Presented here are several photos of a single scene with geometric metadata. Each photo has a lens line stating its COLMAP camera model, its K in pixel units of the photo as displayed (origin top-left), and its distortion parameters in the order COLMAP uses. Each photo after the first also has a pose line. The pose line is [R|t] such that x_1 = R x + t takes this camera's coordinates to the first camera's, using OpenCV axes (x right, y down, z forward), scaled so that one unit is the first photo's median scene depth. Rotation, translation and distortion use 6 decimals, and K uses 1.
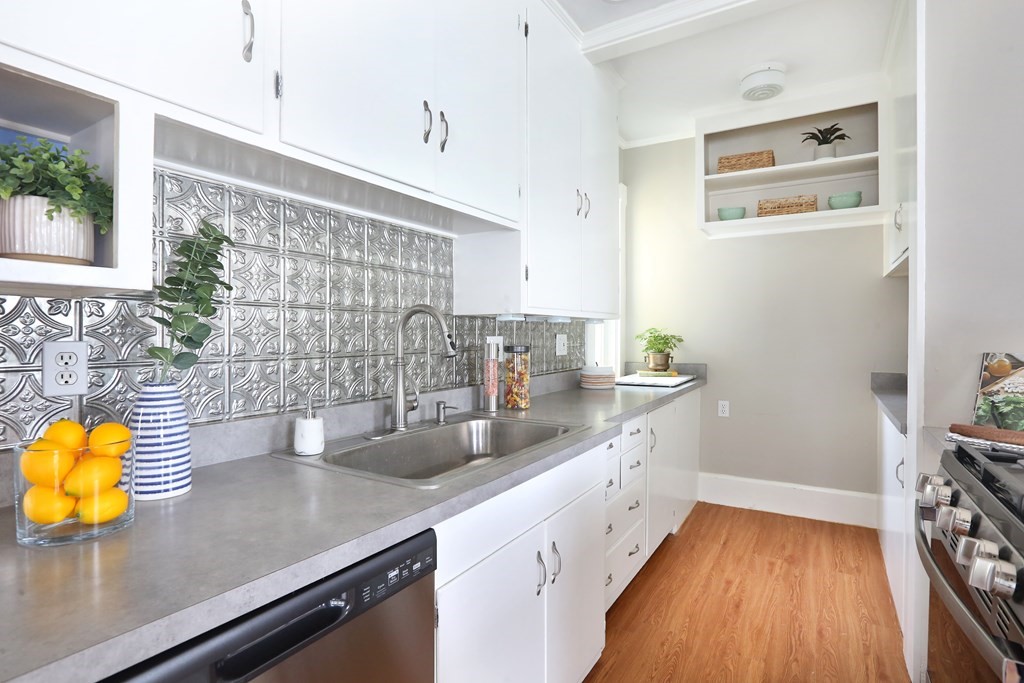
lens RADIAL K [[477.0, 0, 509.0], [0, 477.0, 330.4], [0, 0, 1]] dist [-0.002451, -0.000564]
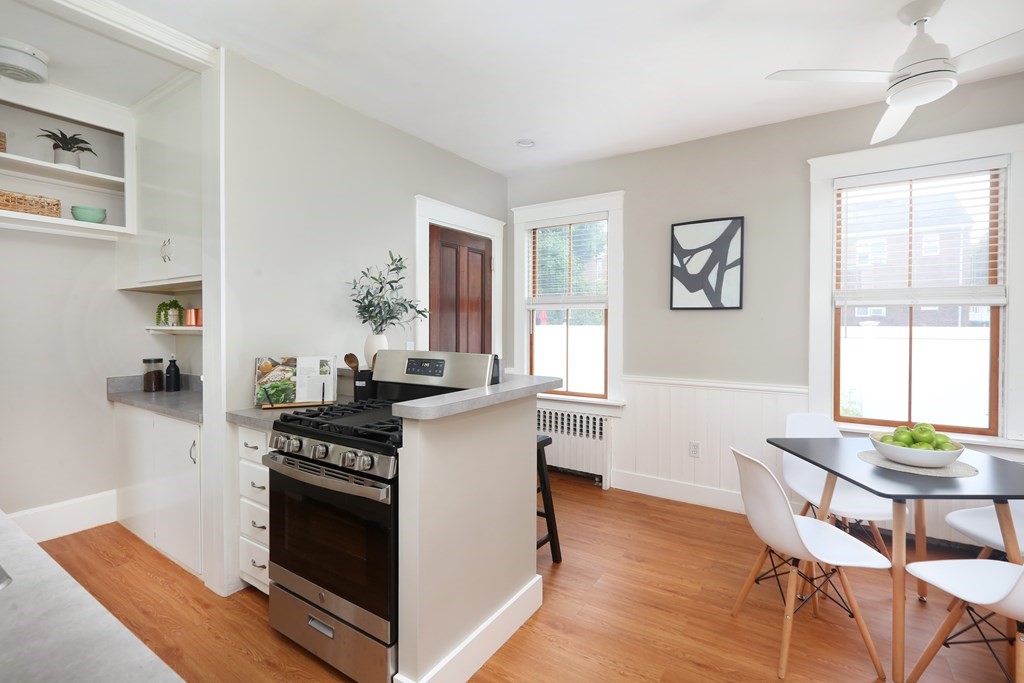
lens RADIAL K [[477.0, 0, 509.0], [0, 477.0, 330.4], [0, 0, 1]] dist [-0.002451, -0.000564]
pose [[0.059866, -0.011805, 0.998137, -0.337273], [0.001405, 0.999930, 0.011742, -0.039912], [-0.998205, 0.000700, 0.059878, 0.051451]]
